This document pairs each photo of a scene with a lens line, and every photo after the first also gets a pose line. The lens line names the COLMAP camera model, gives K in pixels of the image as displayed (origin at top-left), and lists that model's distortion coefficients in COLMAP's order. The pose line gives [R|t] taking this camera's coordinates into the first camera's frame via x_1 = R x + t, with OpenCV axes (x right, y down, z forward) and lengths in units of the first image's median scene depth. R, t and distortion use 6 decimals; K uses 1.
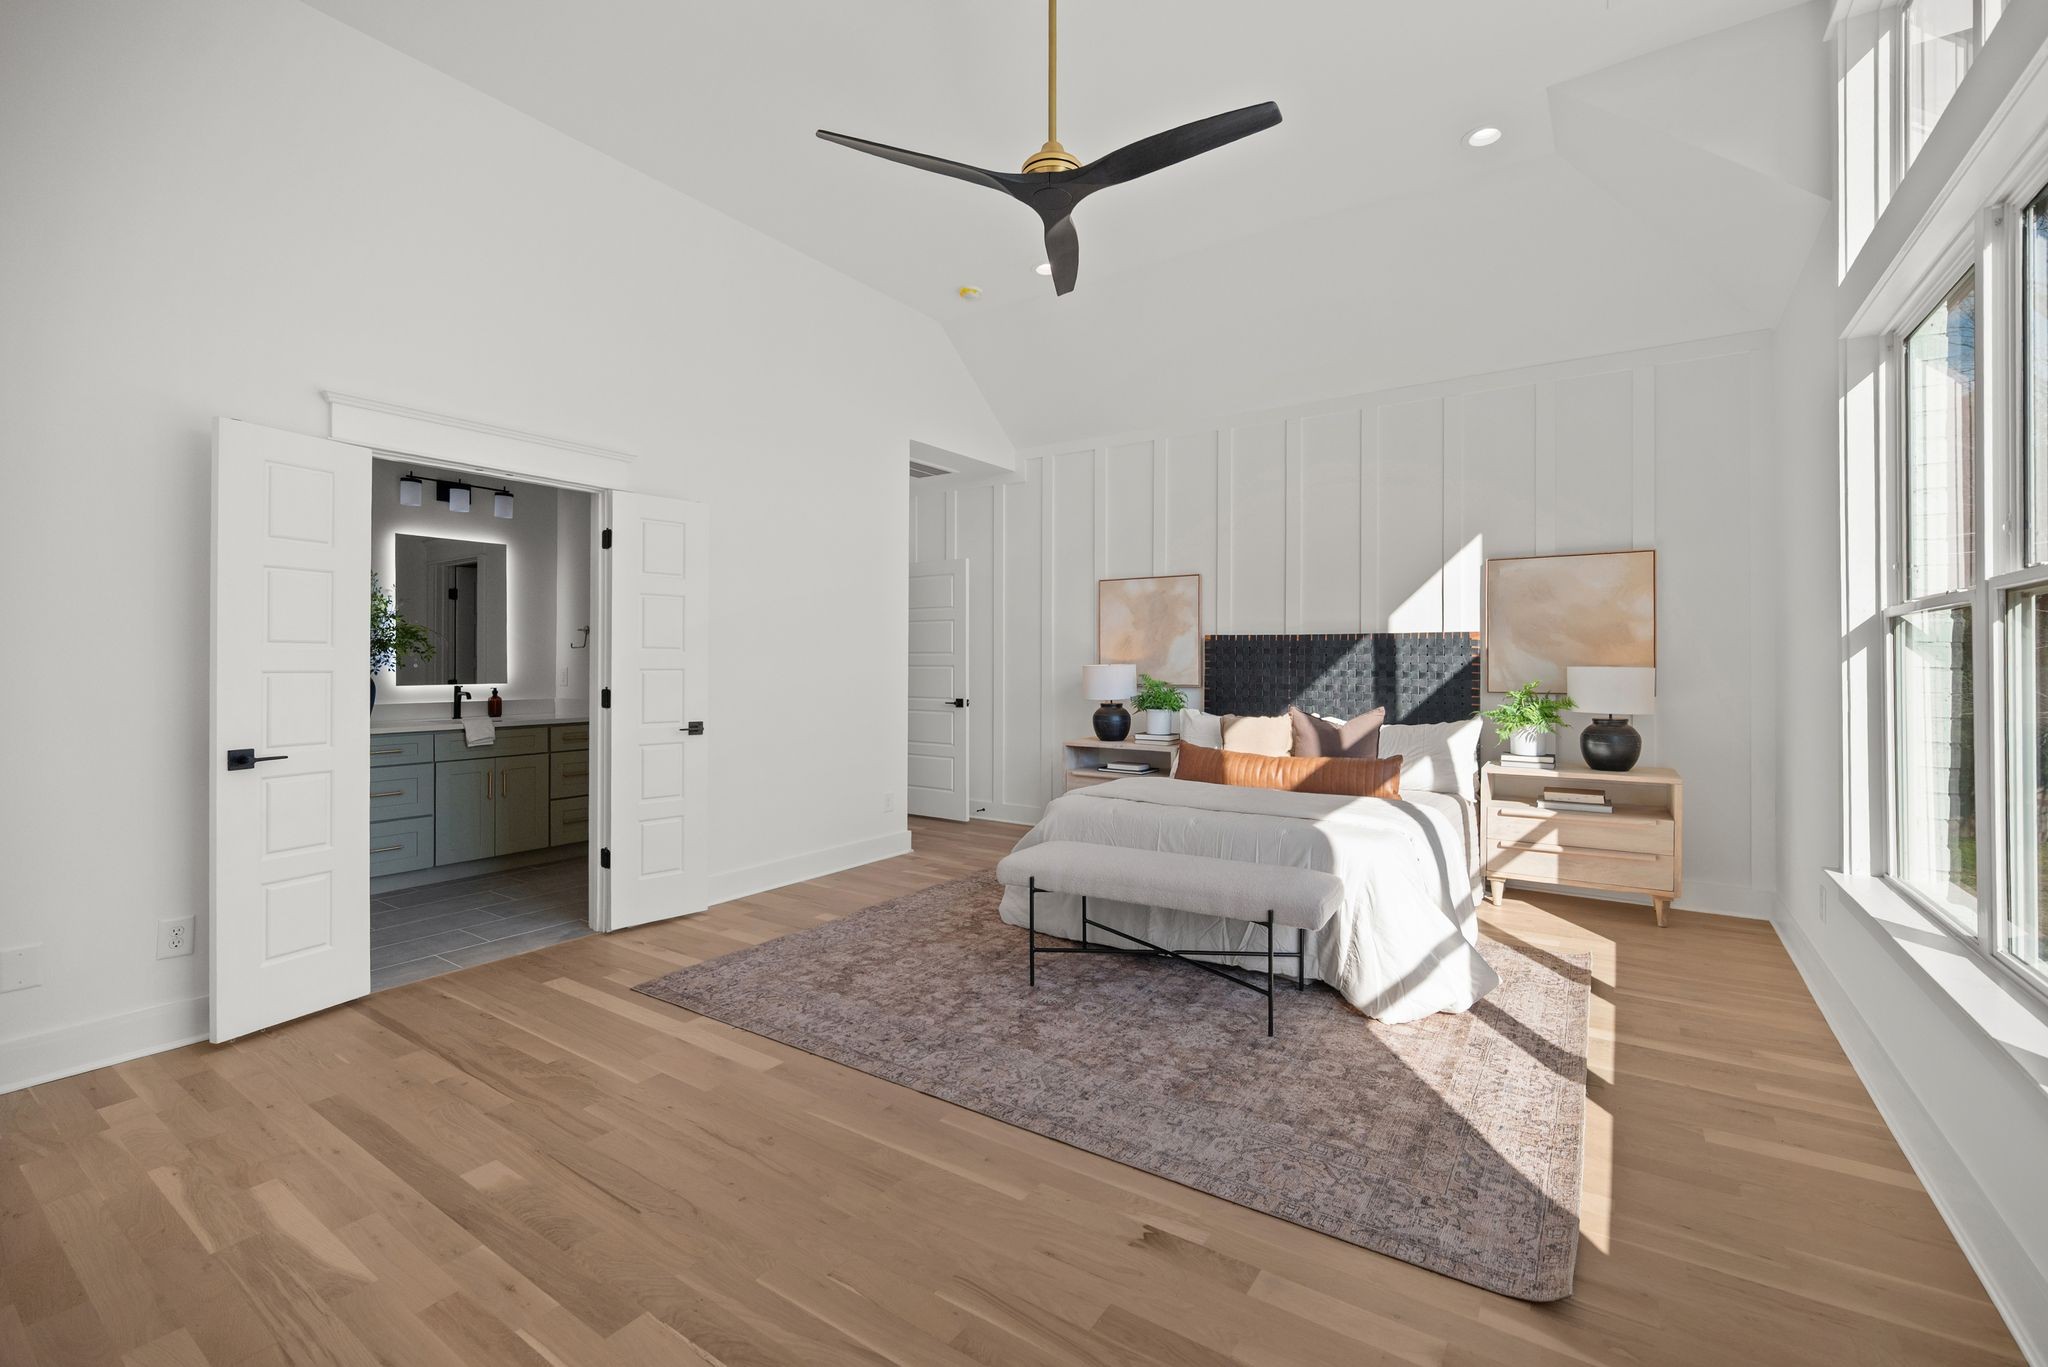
lens RADIAL K [[820.4, 0, 1026.2], [0, 820.4, 658.6], [0, 0, 1]] dist [0.000076, 0.000025]
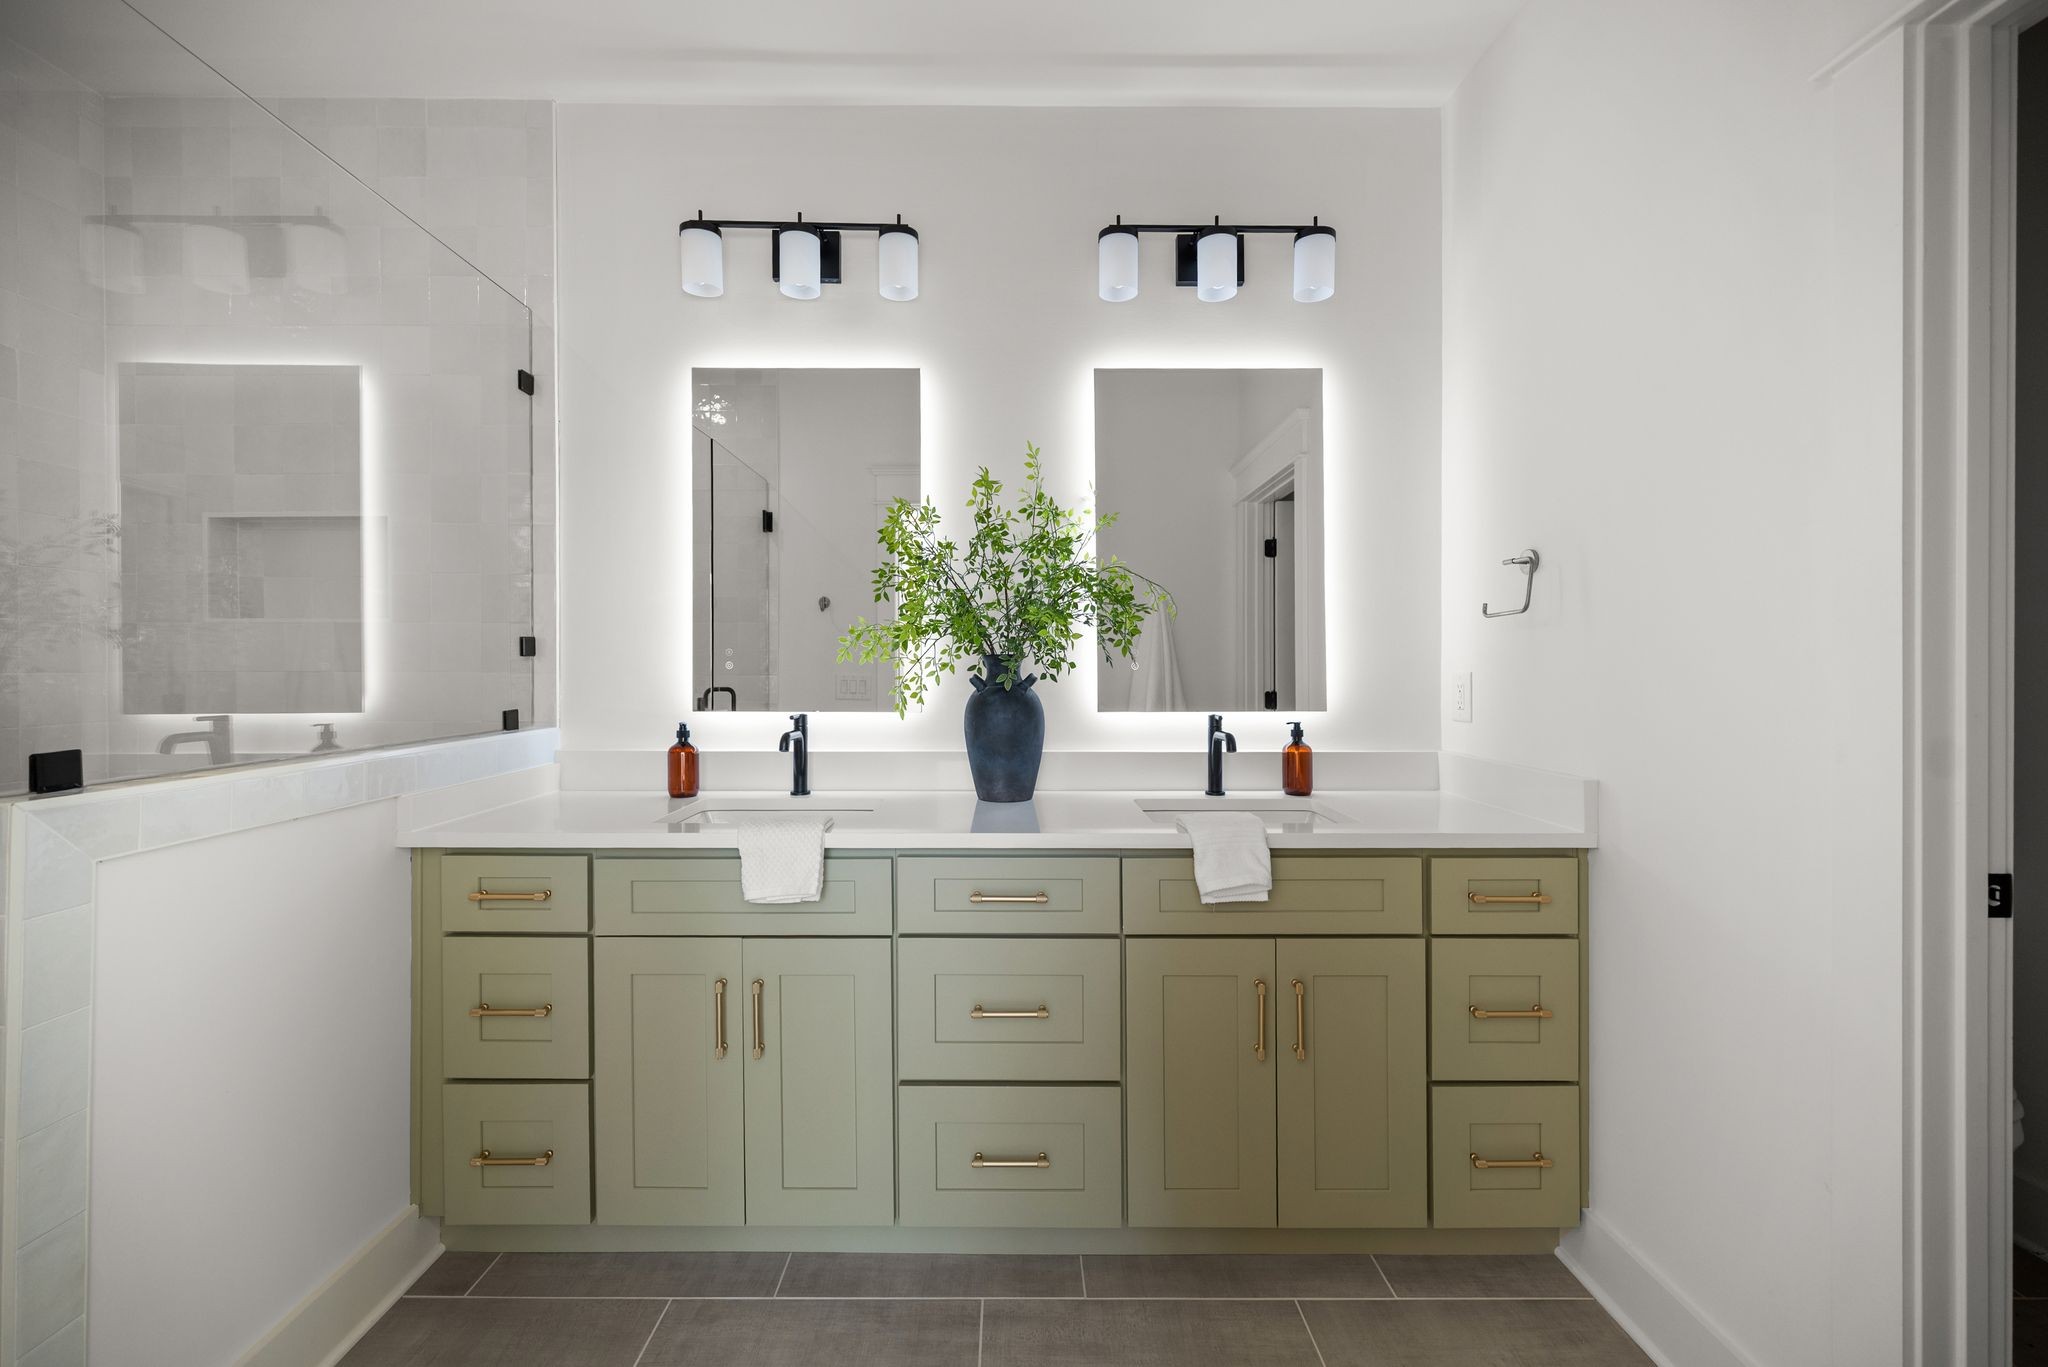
lens RADIAL K [[839.9, 0, 1025.1], [0, 839.9, 665.2], [0, 0, 1]] dist [0.000615, 0.000030]
pose [[0.563369, -0.002290, -0.826202, -0.396385], [0.002110, 0.999997, -0.001334, 0.008111], [0.826203, -0.000992, 0.563372, 0.682377]]
